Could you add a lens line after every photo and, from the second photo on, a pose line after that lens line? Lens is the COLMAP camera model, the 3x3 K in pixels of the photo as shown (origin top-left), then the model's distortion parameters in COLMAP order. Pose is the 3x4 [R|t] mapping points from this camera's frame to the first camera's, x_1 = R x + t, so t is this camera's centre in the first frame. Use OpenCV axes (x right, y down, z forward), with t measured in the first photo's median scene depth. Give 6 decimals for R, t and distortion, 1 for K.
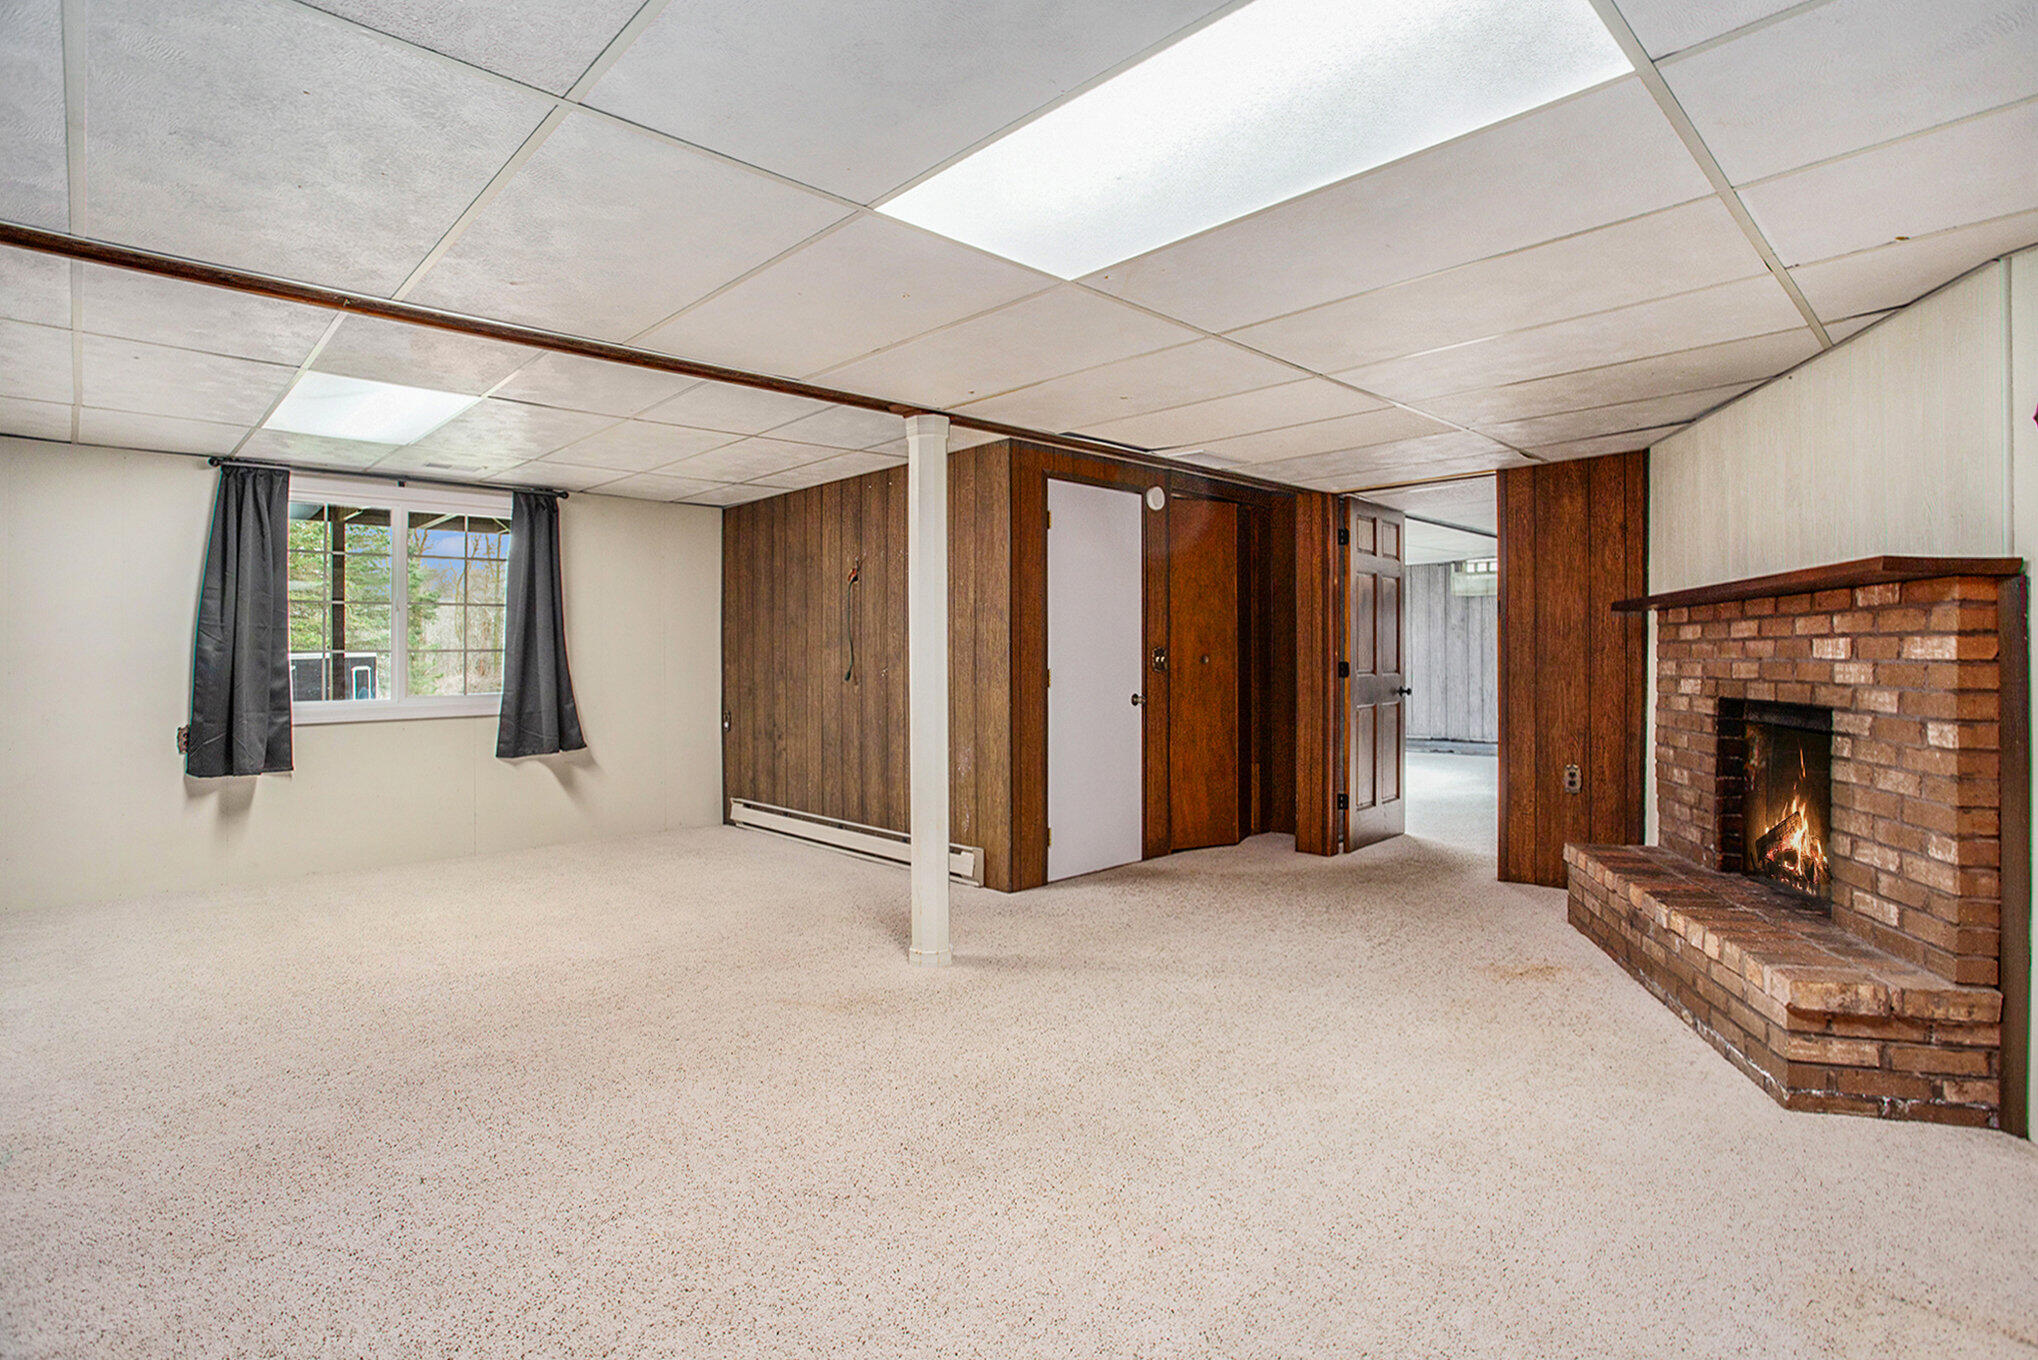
lens RADIAL K [[1046.2, 0, 1022.7], [0, 1046.2, 660.1], [0, 0, 1]] dist [-0.069472, 0.034155]
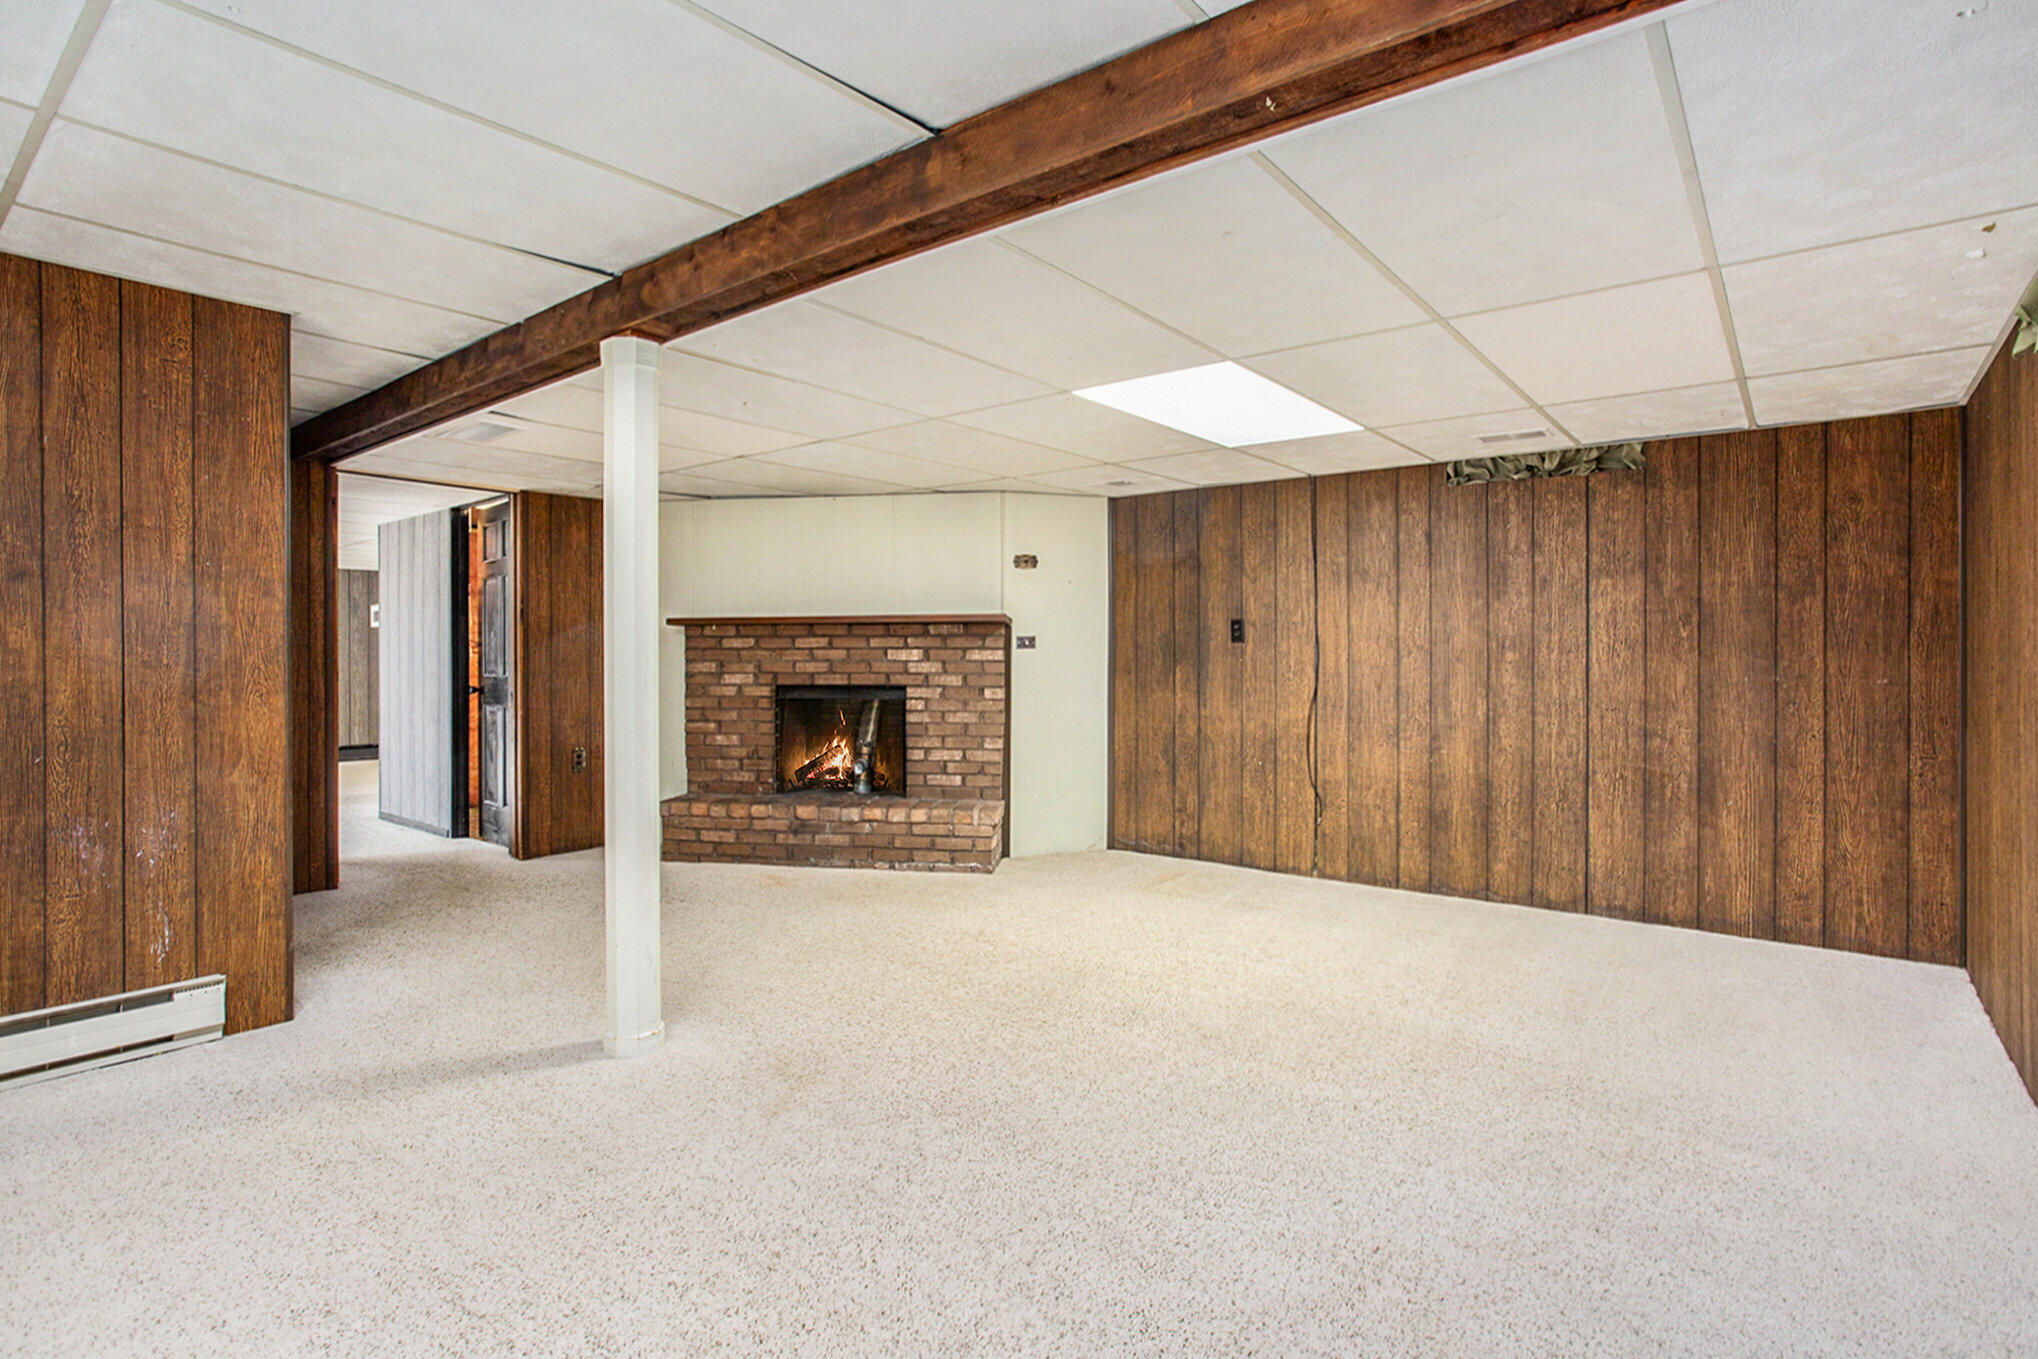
lens RADIAL K [[964.9, 0, 993.1], [0, 964.9, 683.6], [0, 0, 1]] dist [-0.058795, 0.018085]
pose [[-0.112438, -0.019973, 0.993458, -0.801279], [0.002141, 0.999791, 0.020343, 0.005008], [-0.993656, 0.004415, -0.112371, 0.797116]]
